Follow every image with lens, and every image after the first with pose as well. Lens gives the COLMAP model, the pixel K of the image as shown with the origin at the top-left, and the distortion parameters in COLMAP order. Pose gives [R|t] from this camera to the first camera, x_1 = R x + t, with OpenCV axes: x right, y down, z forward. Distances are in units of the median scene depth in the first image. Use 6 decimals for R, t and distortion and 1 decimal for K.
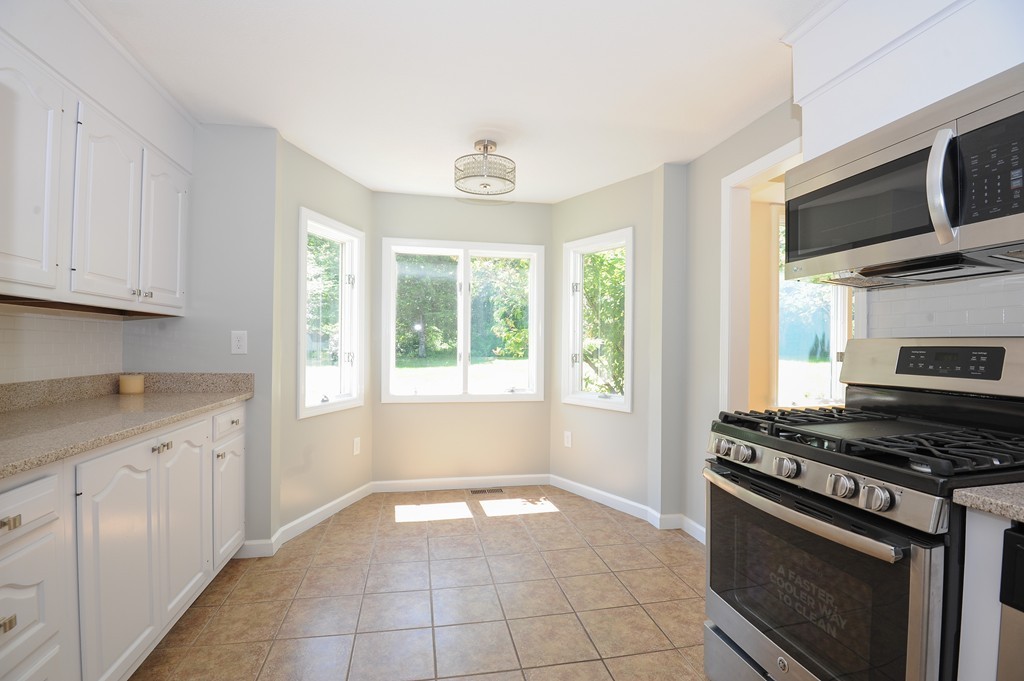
lens RADIAL K [[482.4, 0, 506.8], [0, 482.4, 343.0], [0, 0, 1]] dist [-0.016769, -0.018420]
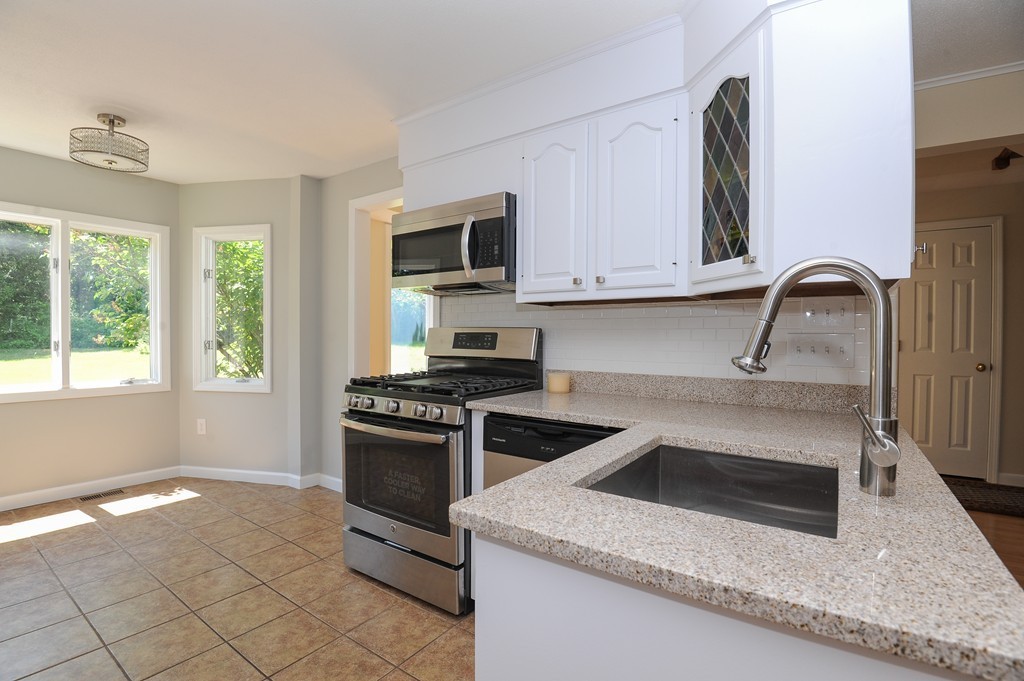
lens RADIAL K [[482.4, 0, 506.8], [0, 482.4, 343.0], [0, 0, 1]] dist [-0.016769, -0.018420]
pose [[0.735558, -0.016081, 0.677270, -0.109811], [-0.001682, 0.999672, 0.025563, 0.000681], [-0.677459, -0.019942, 0.735290, -0.220596]]
